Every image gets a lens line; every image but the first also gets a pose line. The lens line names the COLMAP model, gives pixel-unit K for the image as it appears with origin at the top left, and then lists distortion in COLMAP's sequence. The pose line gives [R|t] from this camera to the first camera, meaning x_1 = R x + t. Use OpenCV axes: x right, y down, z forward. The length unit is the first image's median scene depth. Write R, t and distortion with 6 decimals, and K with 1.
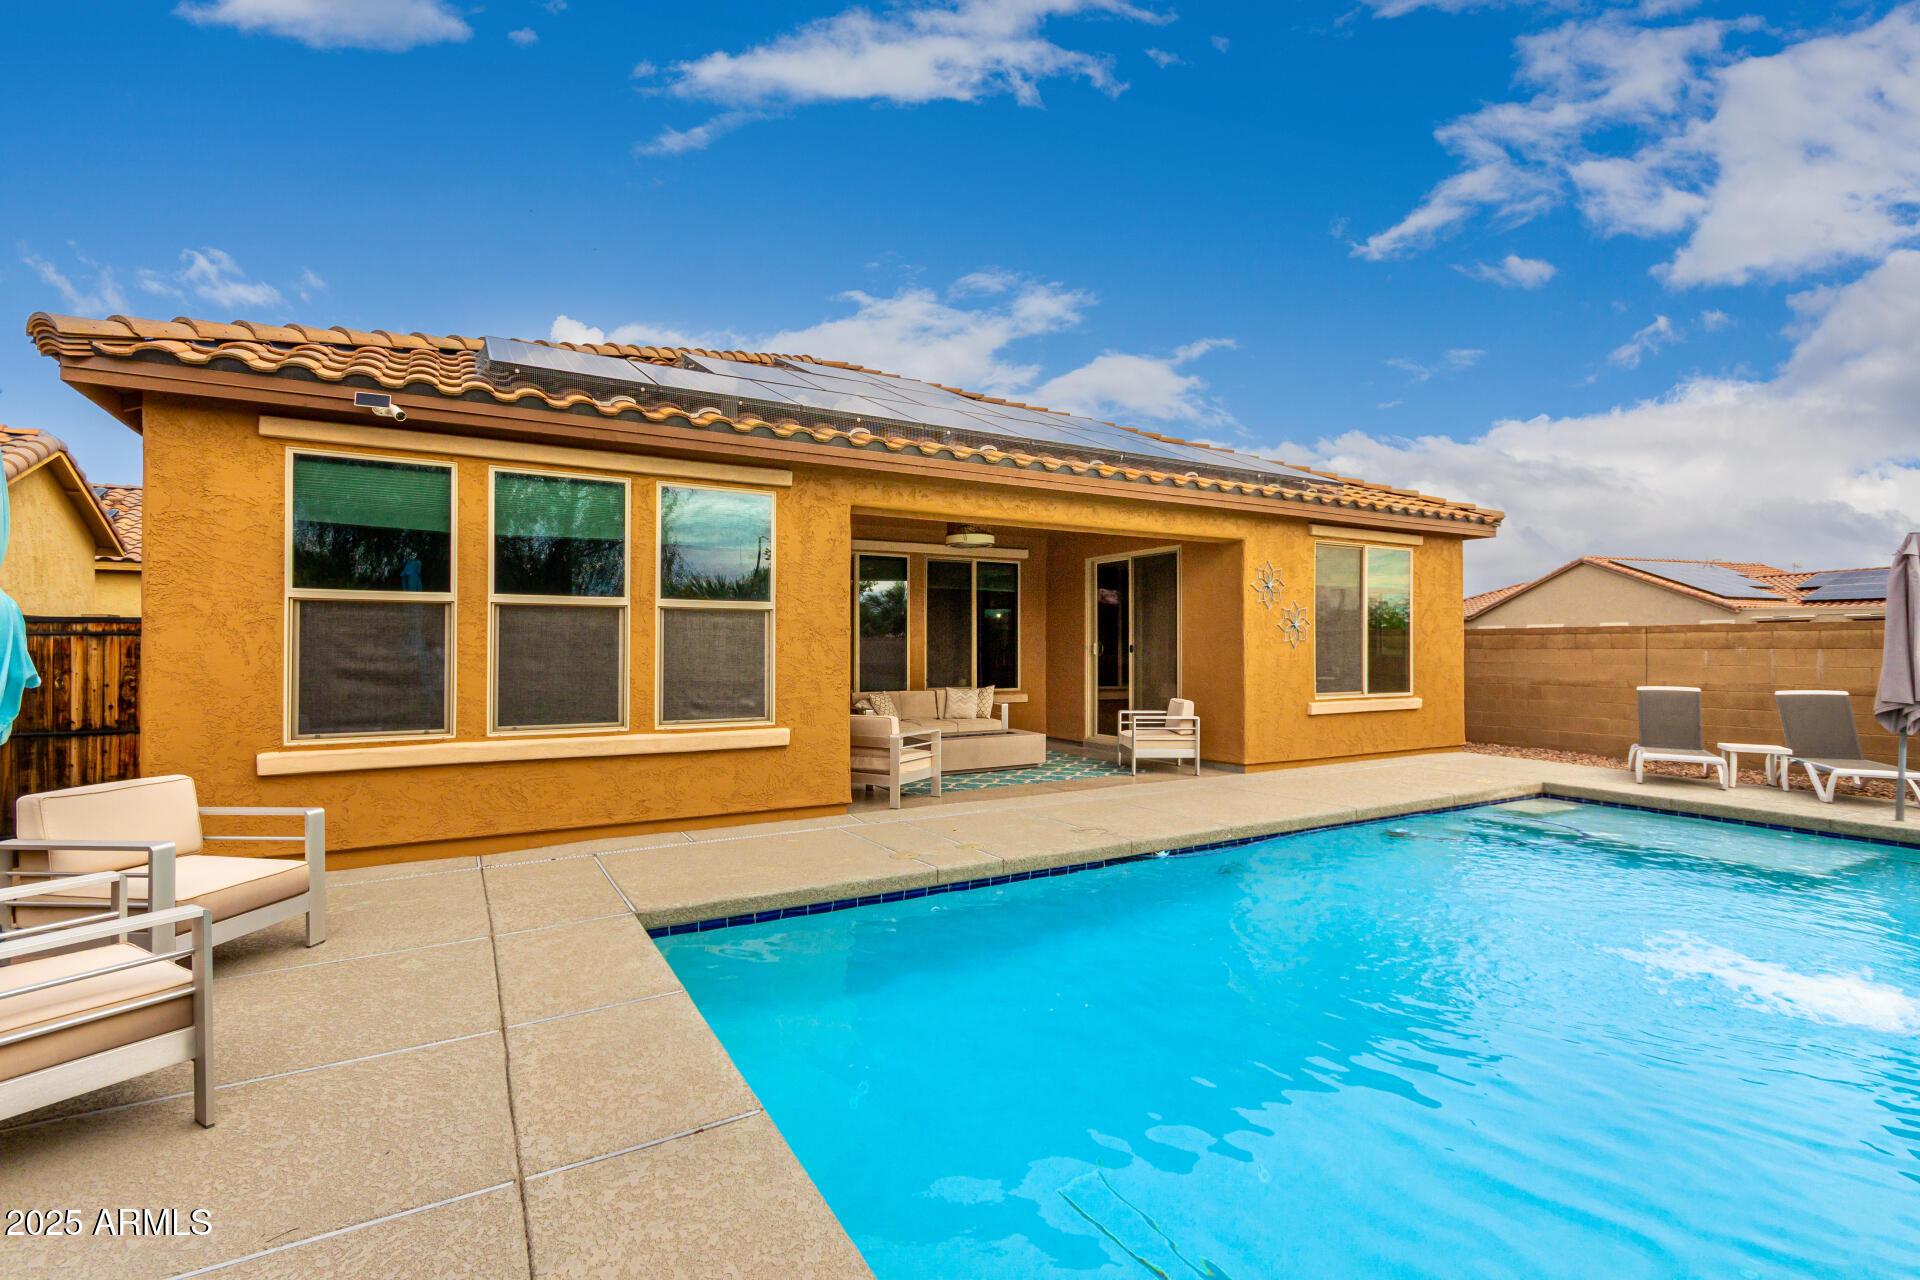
lens RADIAL K [[886.1, 0, 965.2], [0, 886.1, 640.5], [0, 0, 1]] dist [0.008510, -0.000578]
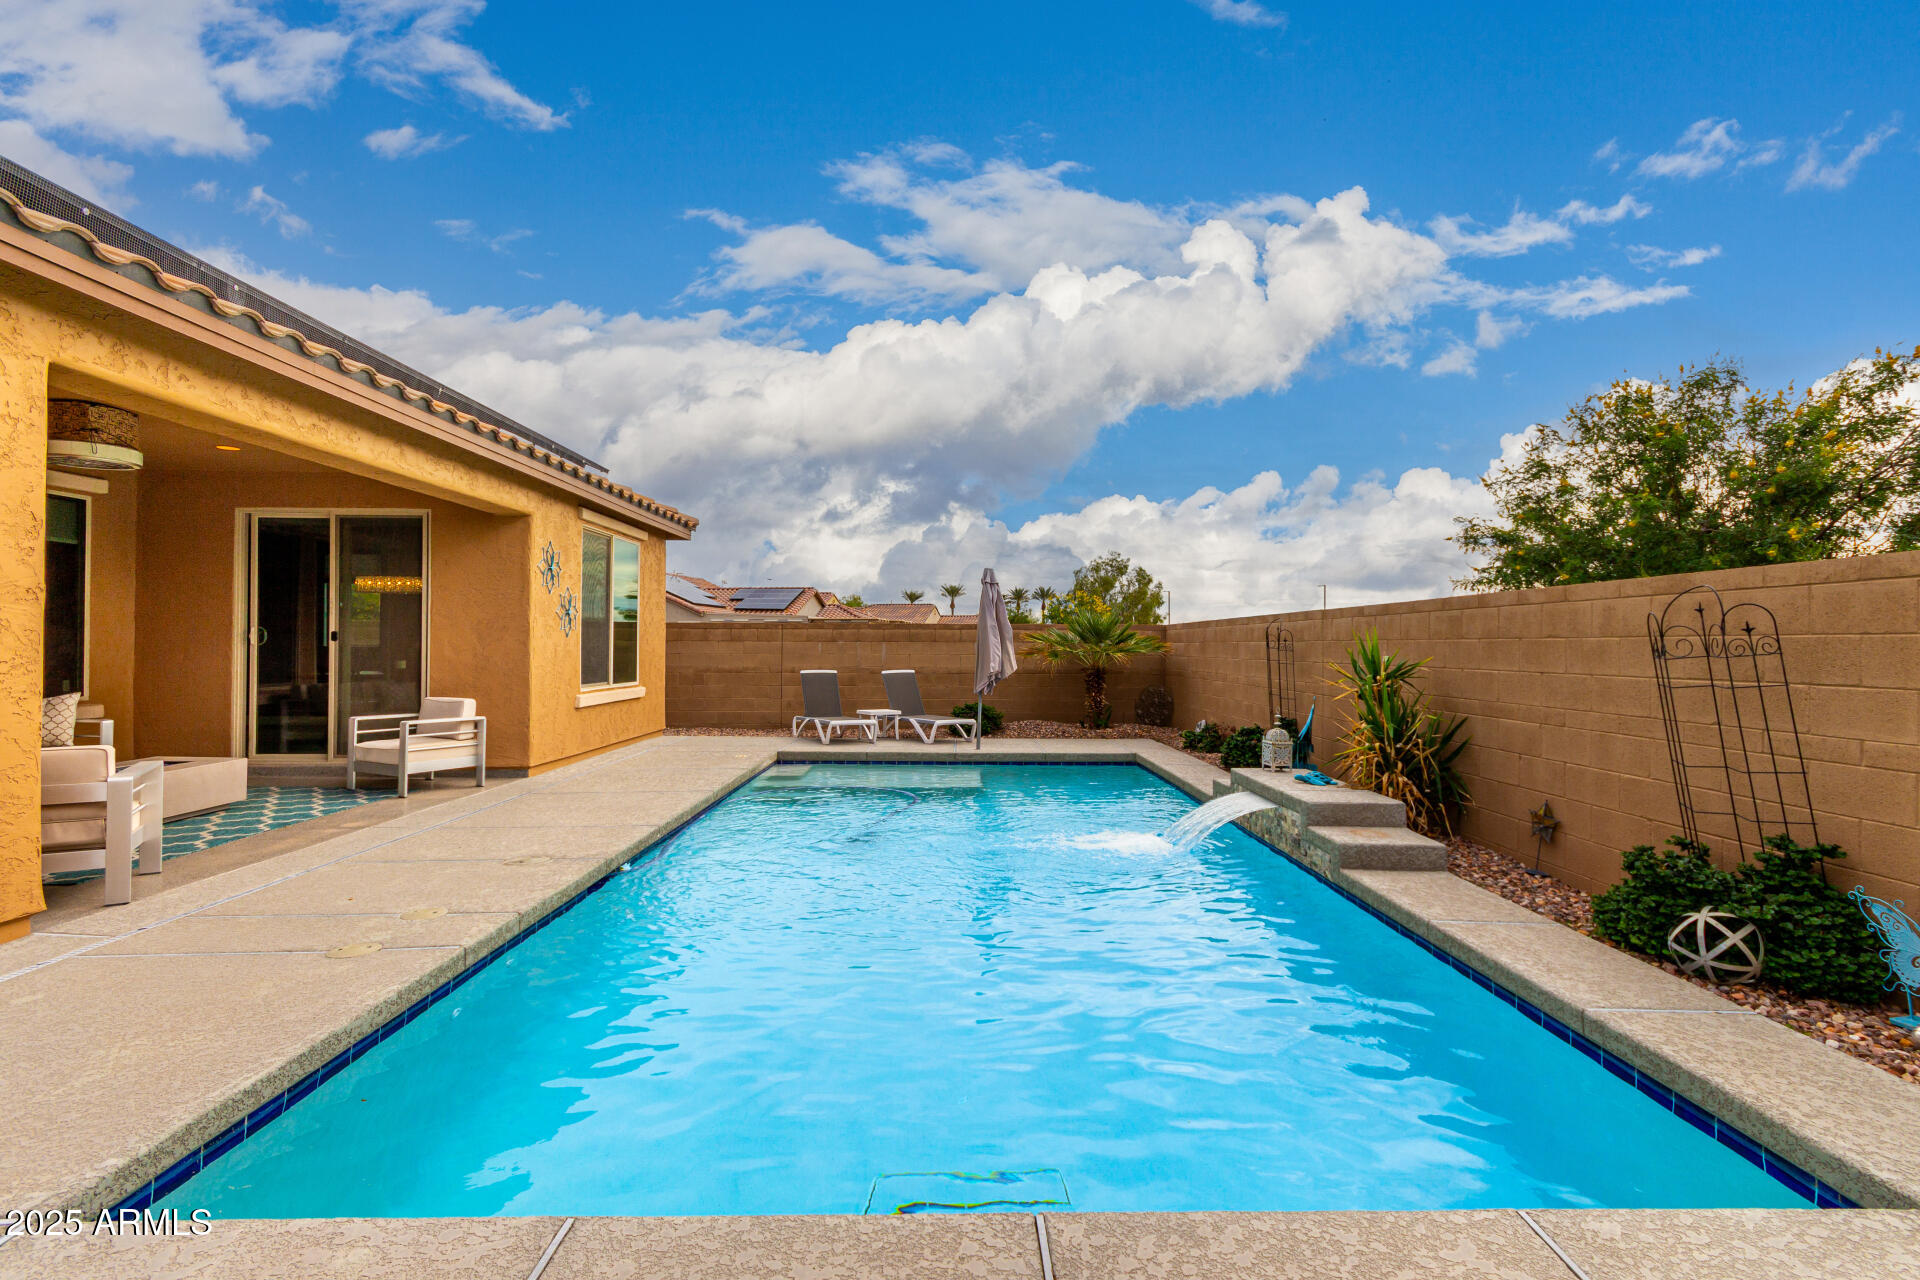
lens RADIAL K [[886.1, 0, 960.0], [0, 886.1, 645.9], [0, 0, 1]] dist [0.008510, -0.000578]
pose [[0.493276, 0.003495, 0.869866, -0.247793], [-0.013966, 0.999895, 0.003903, 0.008614], [-0.869761, -0.014074, 0.493273, 0.184073]]
